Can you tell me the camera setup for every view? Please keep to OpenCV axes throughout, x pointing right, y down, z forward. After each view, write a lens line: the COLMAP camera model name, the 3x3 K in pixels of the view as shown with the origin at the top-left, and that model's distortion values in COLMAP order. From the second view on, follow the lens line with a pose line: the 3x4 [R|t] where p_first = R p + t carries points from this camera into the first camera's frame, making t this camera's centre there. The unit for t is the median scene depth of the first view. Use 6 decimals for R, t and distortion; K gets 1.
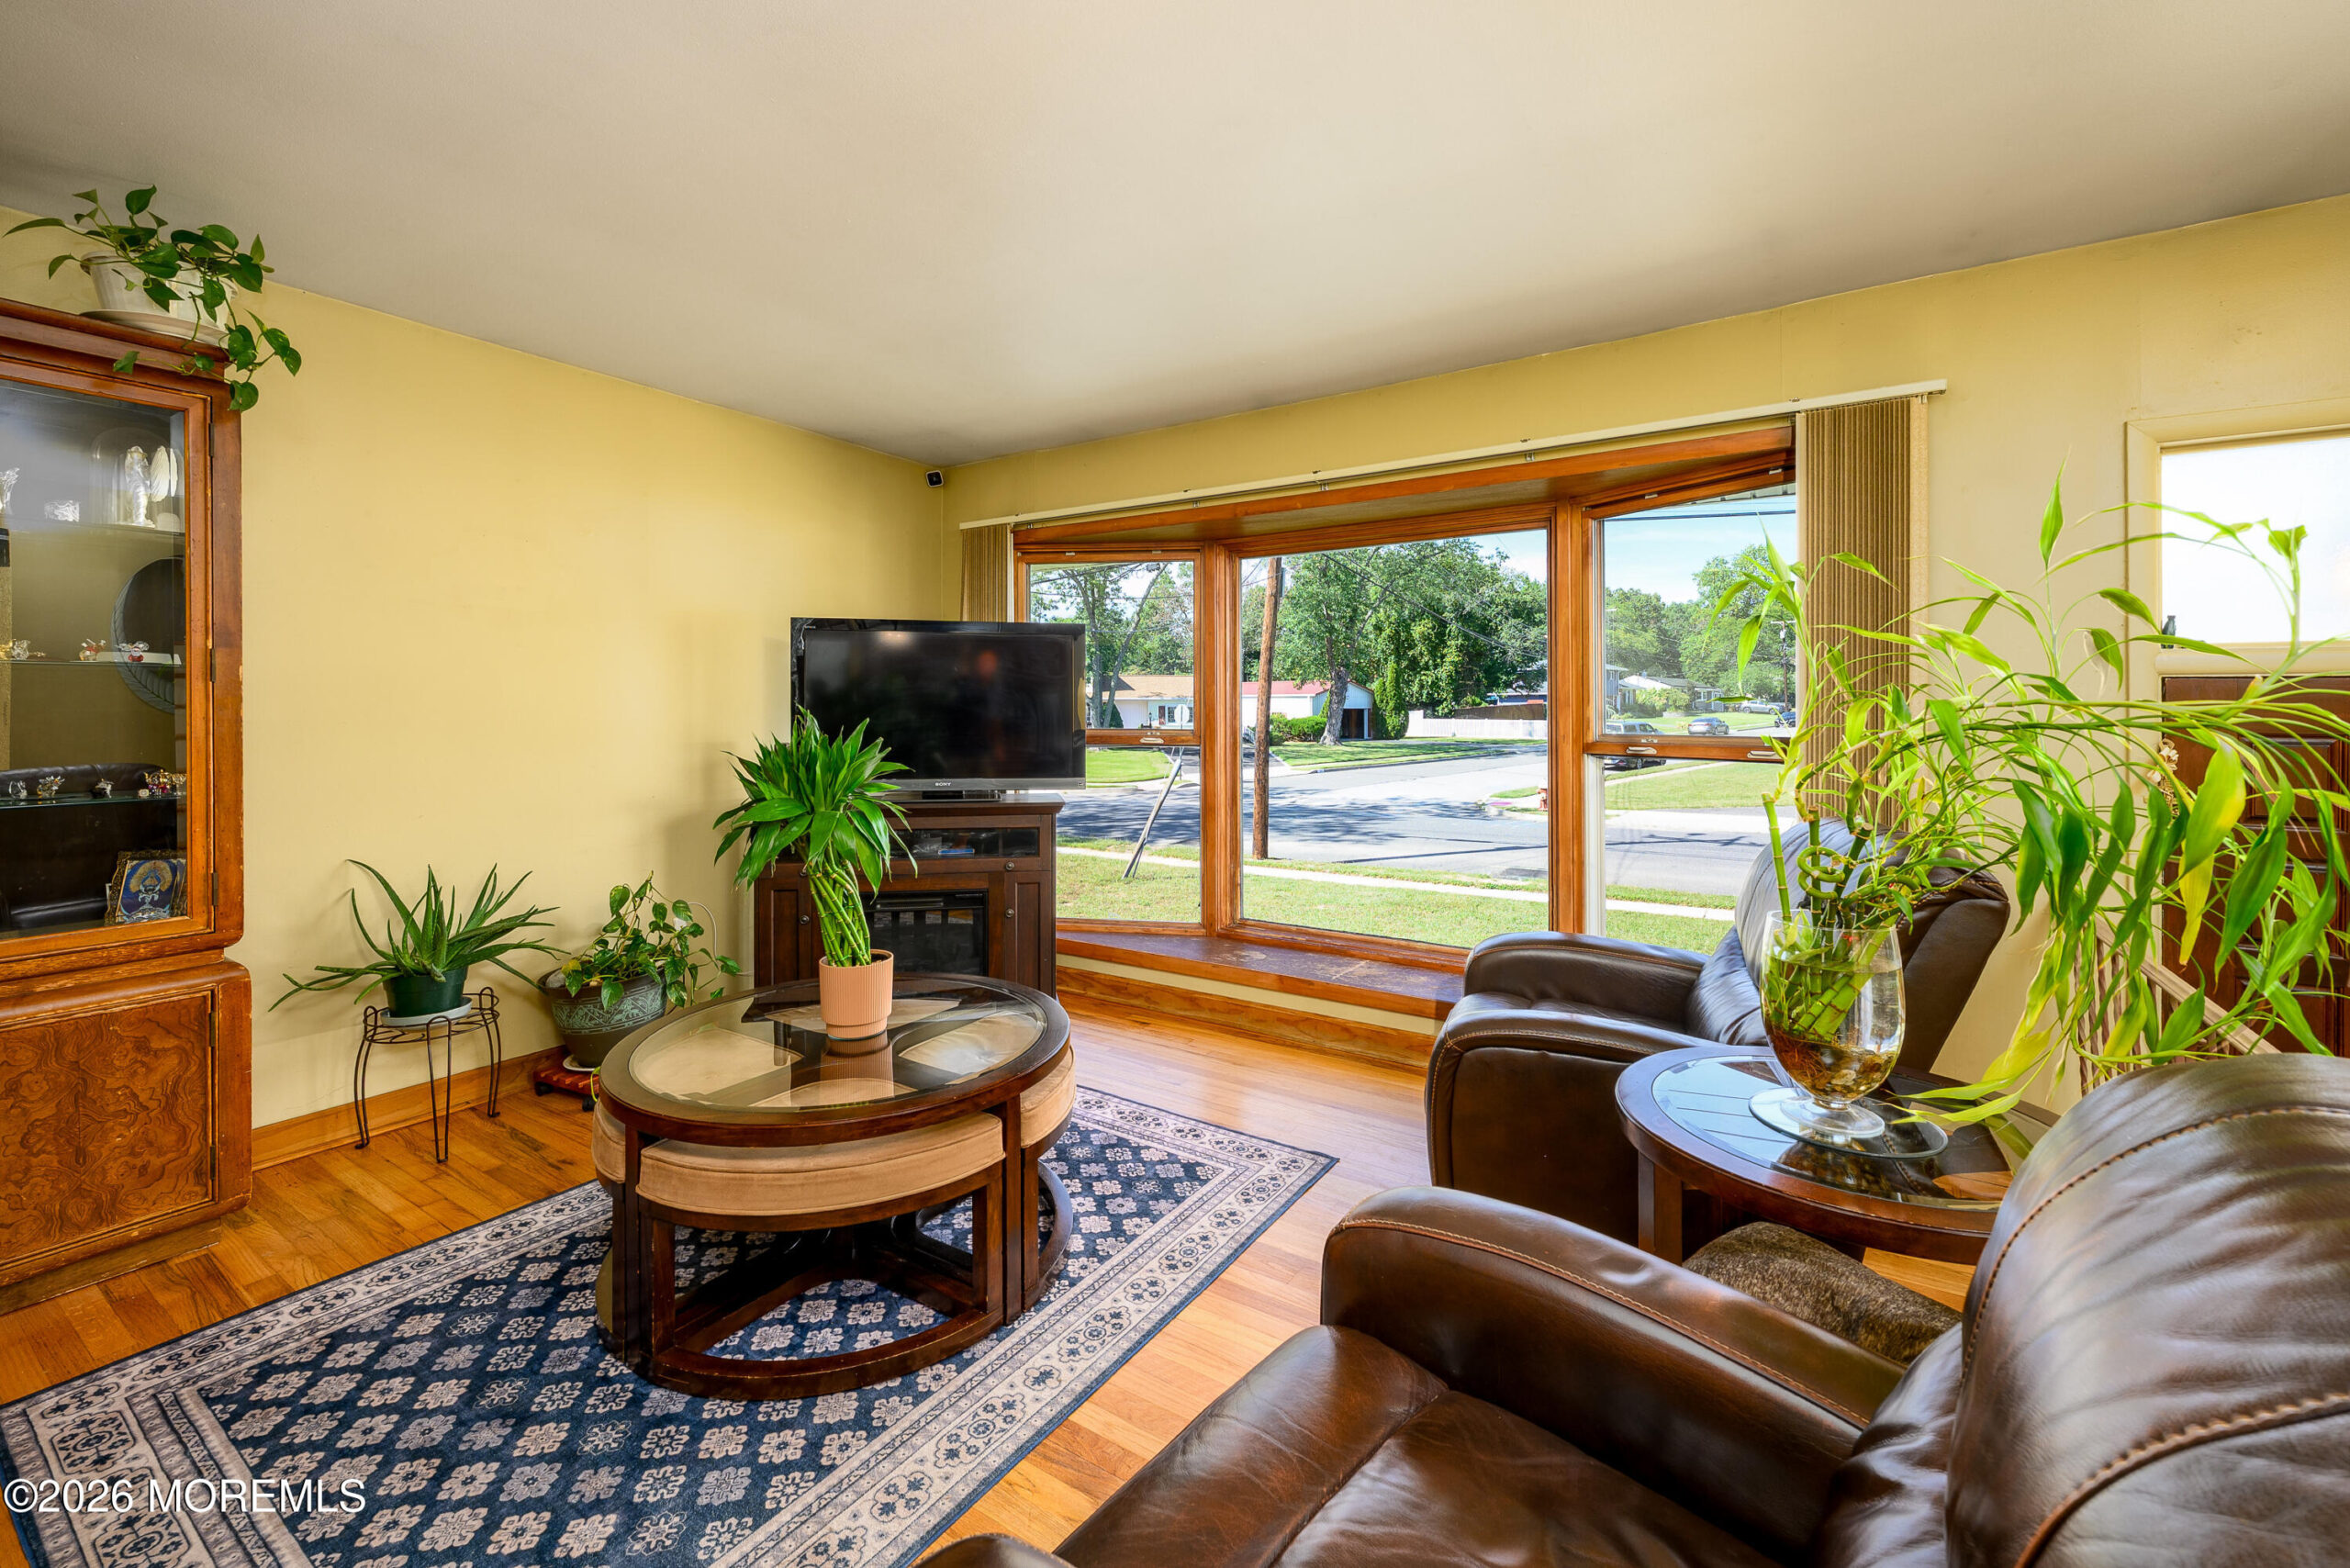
lens RADIAL K [[964.2, 0, 1176.3], [0, 964.2, 709.9], [0, 0, 1]] dist [0.000859, 0.000156]
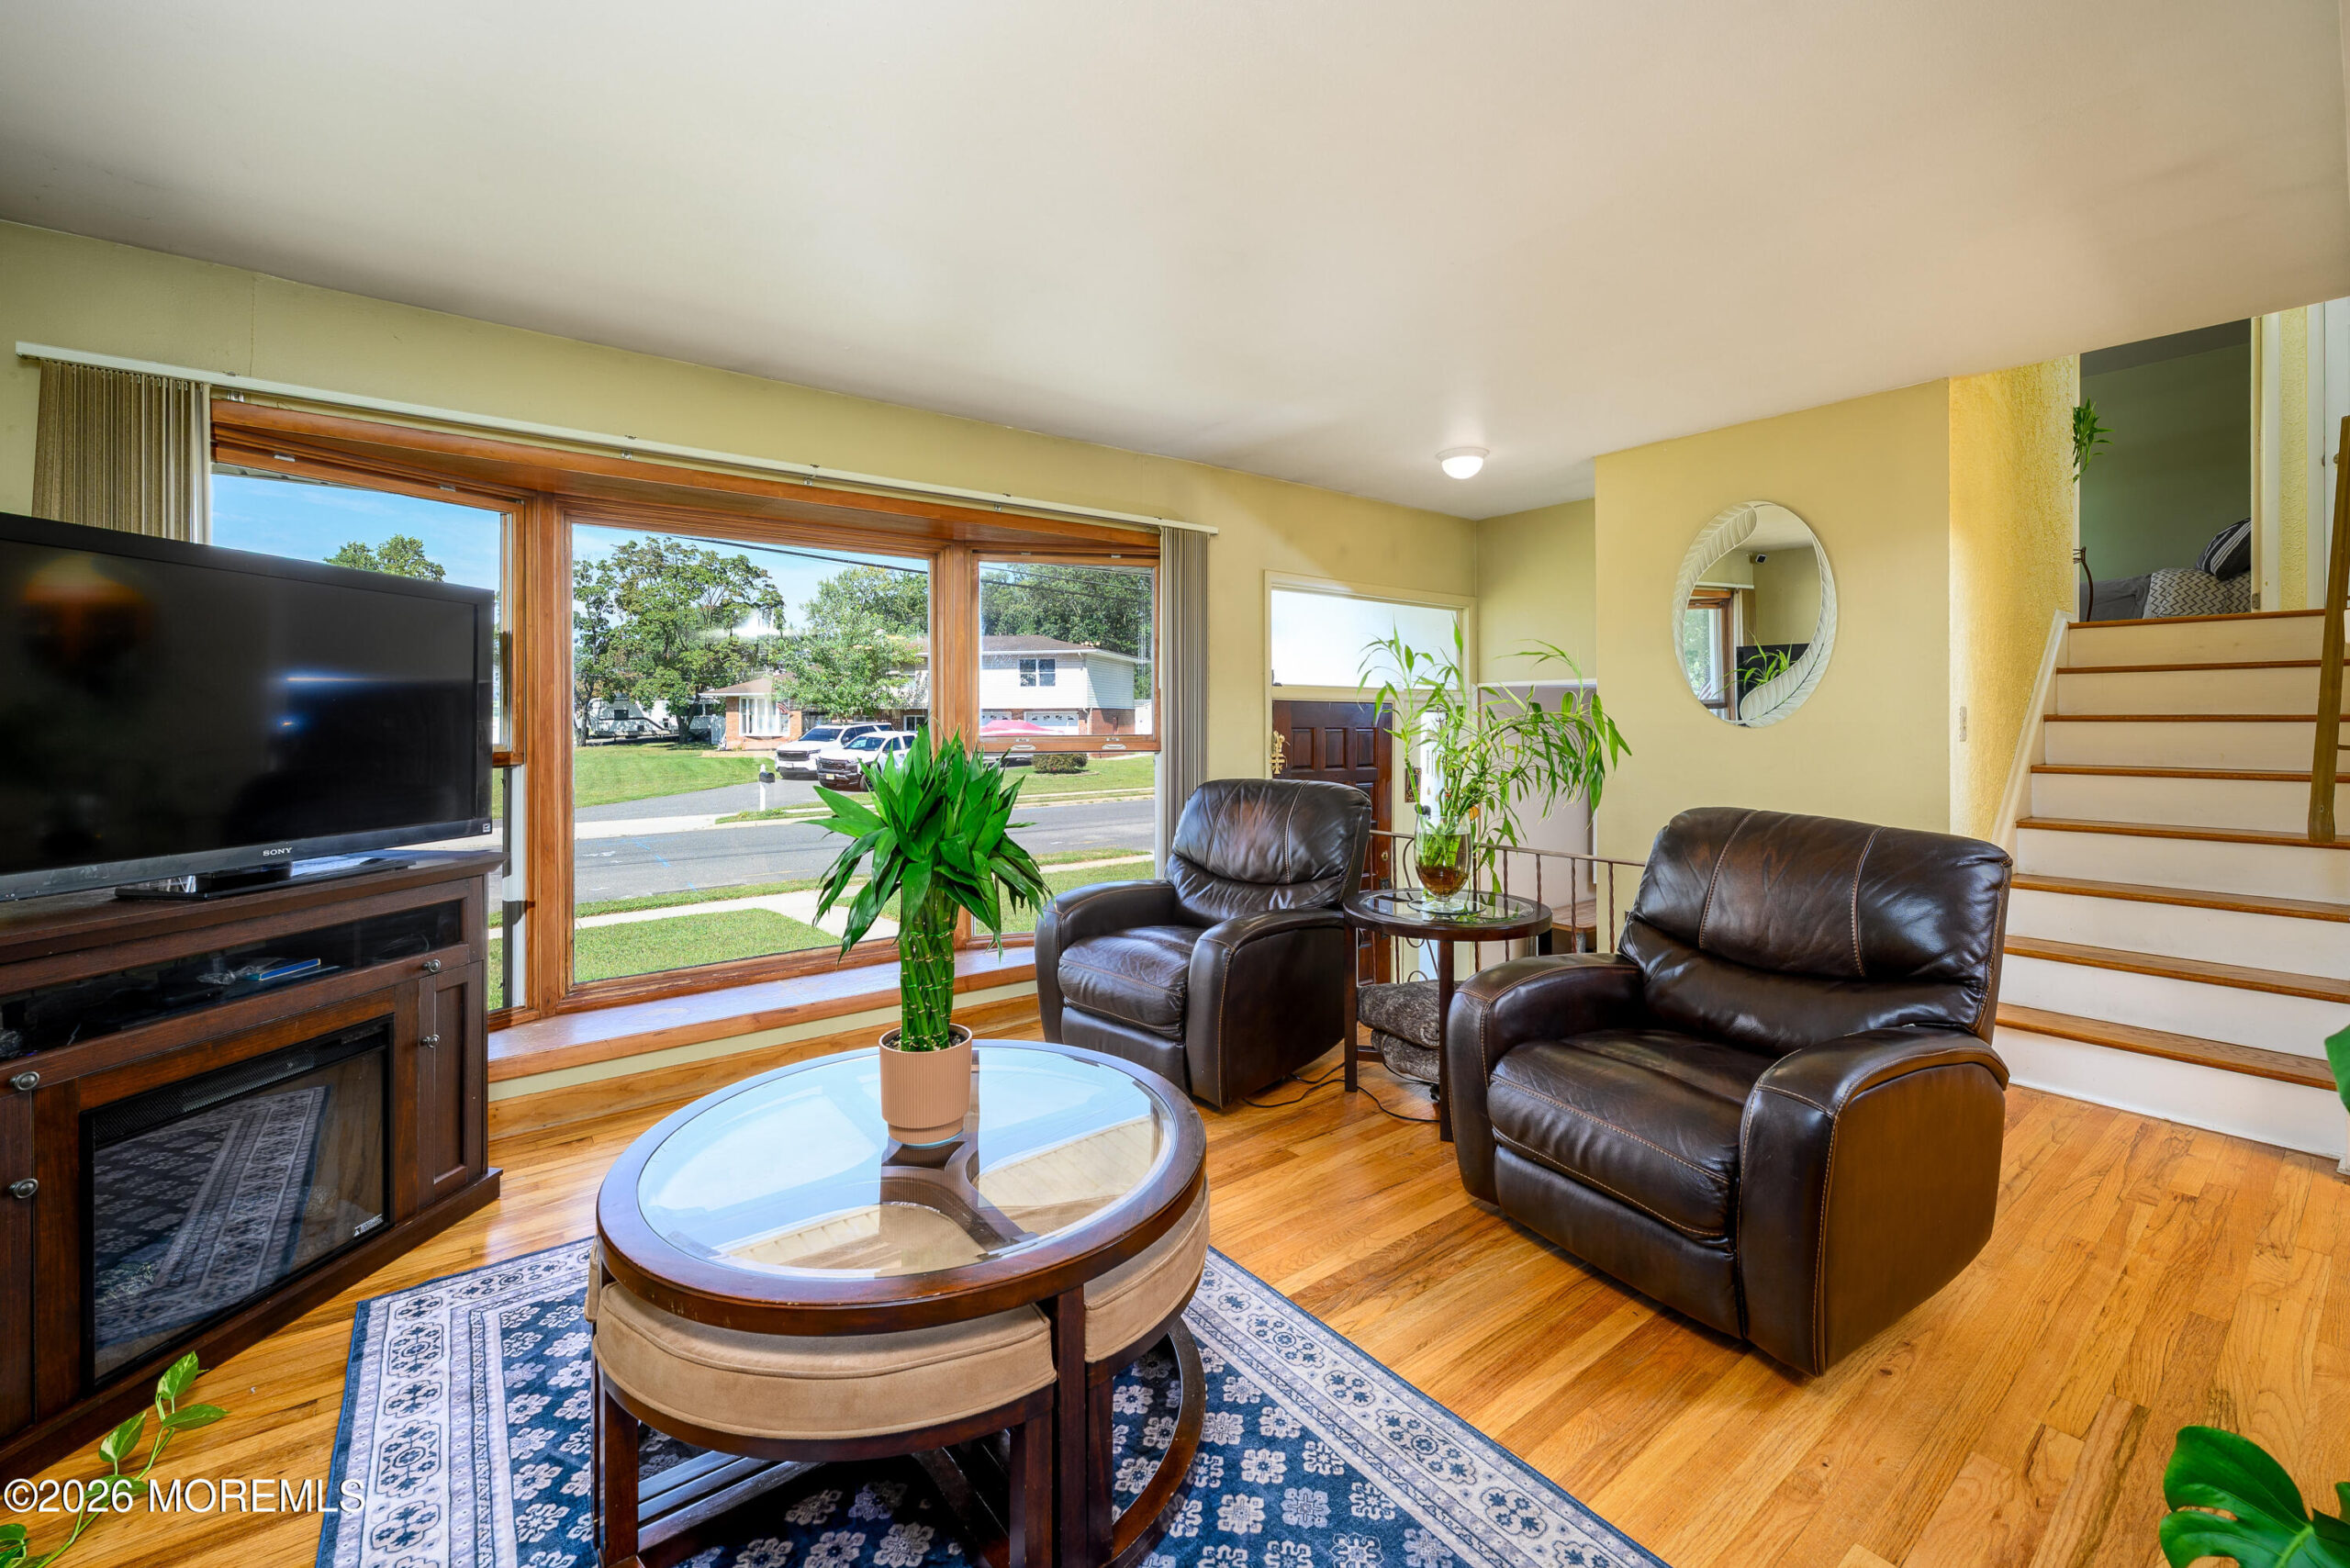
lens RADIAL K [[964.2, 0, 1176.3], [0, 964.2, 709.9], [0, 0, 1]] dist [0.000859, 0.000156]
pose [[0.329459, 0.006236, 0.944149, -1.300382], [0.002047, 0.999971, -0.007319, 0.002697], [-0.944168, 0.004344, 0.329437, 0.721366]]
